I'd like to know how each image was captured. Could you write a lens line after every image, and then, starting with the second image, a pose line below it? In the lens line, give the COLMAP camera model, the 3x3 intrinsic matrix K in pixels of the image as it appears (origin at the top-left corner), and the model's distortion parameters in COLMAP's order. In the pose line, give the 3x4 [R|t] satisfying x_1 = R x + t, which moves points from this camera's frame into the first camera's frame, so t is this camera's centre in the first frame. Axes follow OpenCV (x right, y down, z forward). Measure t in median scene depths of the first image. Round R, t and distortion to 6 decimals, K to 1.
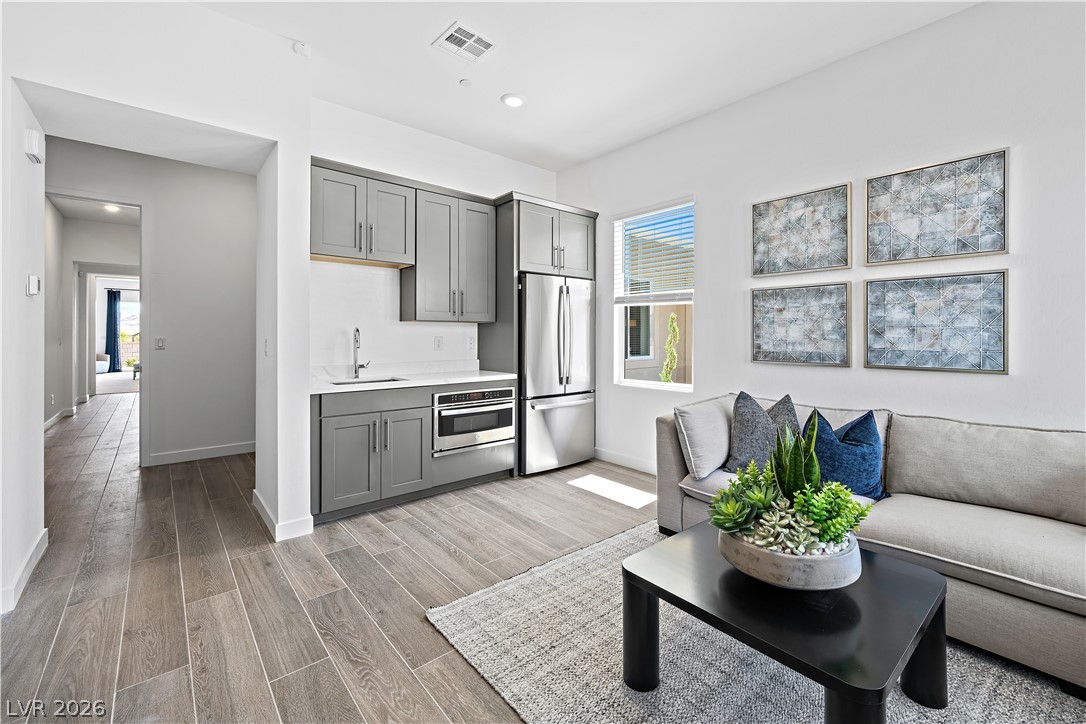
lens RADIAL K [[457.5, 0, 573.8], [0, 457.5, 335.2], [0, 0, 1]] dist [0.000081, -0.000038]
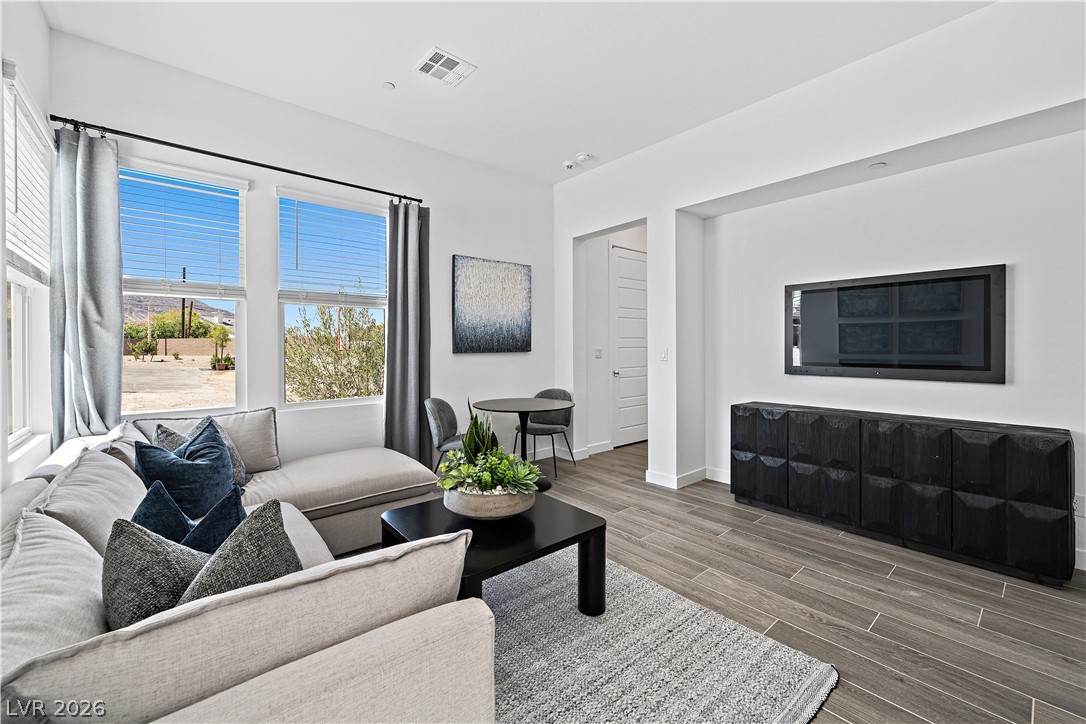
lens RADIAL K [[440.8, 0, 543.5], [0, 440.8, 347.3], [0, 0, 1]] dist [-0.000592, -0.000156]
pose [[-0.999436, 0.002890, 0.033452, 0.132944], [0.002890, 0.999996, -0.000071, 0.002655], [-0.033453, 0.000026, -0.999440, 1.247717]]
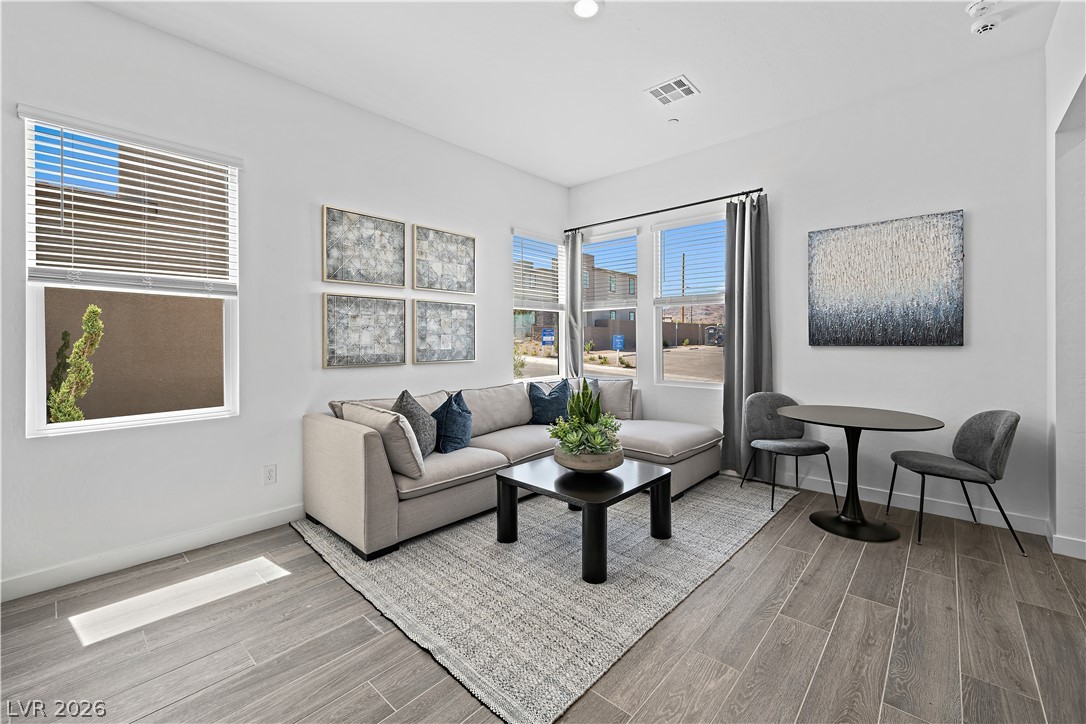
lens RADIAL K [[445.5, 0, 545.2], [0, 445.5, 339.7], [0, 0, 1]] dist [0.000704, 0.000100]
pose [[-0.094717, -0.002396, 0.995501, -0.681229], [0.003855, 0.999989, 0.002774, -0.002373], [-0.995497, 0.004101, -0.094707, 0.708310]]
